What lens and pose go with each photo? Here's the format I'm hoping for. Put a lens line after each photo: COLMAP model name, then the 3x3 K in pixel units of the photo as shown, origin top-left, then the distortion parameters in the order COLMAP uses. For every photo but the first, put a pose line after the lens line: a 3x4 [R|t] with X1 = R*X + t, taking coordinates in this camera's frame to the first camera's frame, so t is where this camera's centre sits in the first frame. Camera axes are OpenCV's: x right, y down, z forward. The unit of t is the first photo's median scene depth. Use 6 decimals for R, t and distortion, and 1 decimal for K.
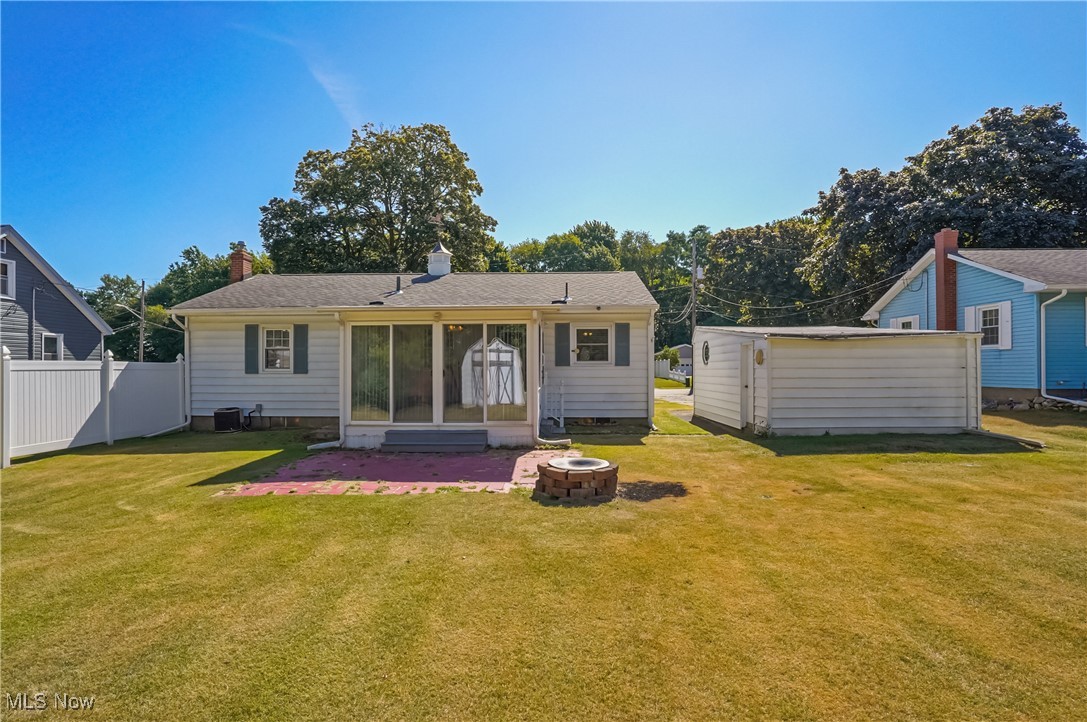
lens RADIAL K [[575.0, 0, 539.4], [0, 575.0, 365.0], [0, 0, 1]] dist [-0.052457, 0.016867]
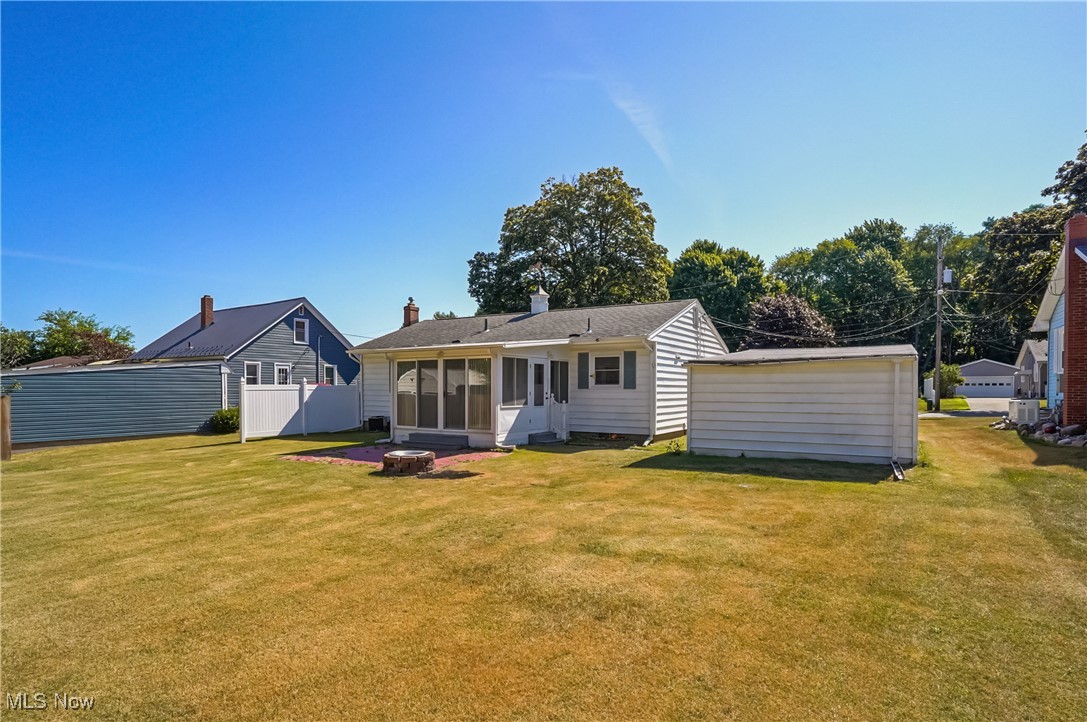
lens RADIAL K [[575.0, 0, 535.2], [0, 575.0, 405.8], [0, 0, 1]] dist [-0.052457, 0.016867]
pose [[0.859284, 0.020188, -0.511100, 0.492281], [0.000310, 0.999200, 0.039990, -0.008801], [0.511498, -0.034521, 0.858591, -0.067058]]
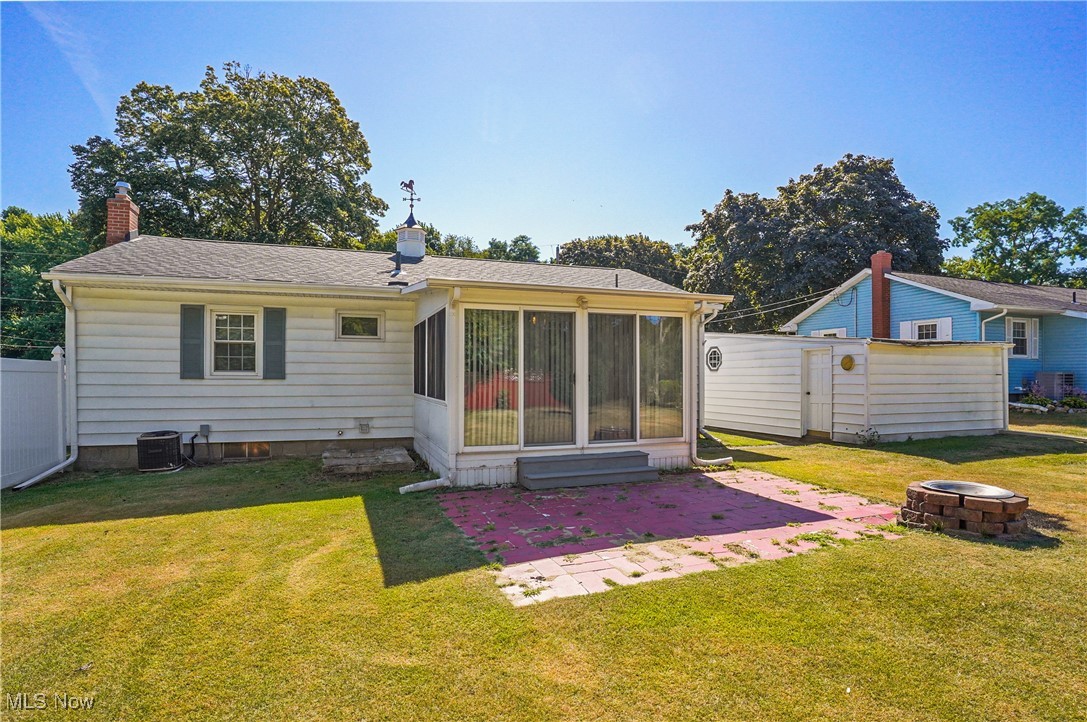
lens RADIAL K [[575.0, 0, 540.0], [0, 575.0, 370.7], [0, 0, 1]] dist [-0.052457, 0.016867]
pose [[0.928423, 0.007535, 0.371450, -0.331319], [-0.005823, 0.999967, -0.005731, 0.006213], [-0.371480, 0.003157, 0.928435, 0.213683]]
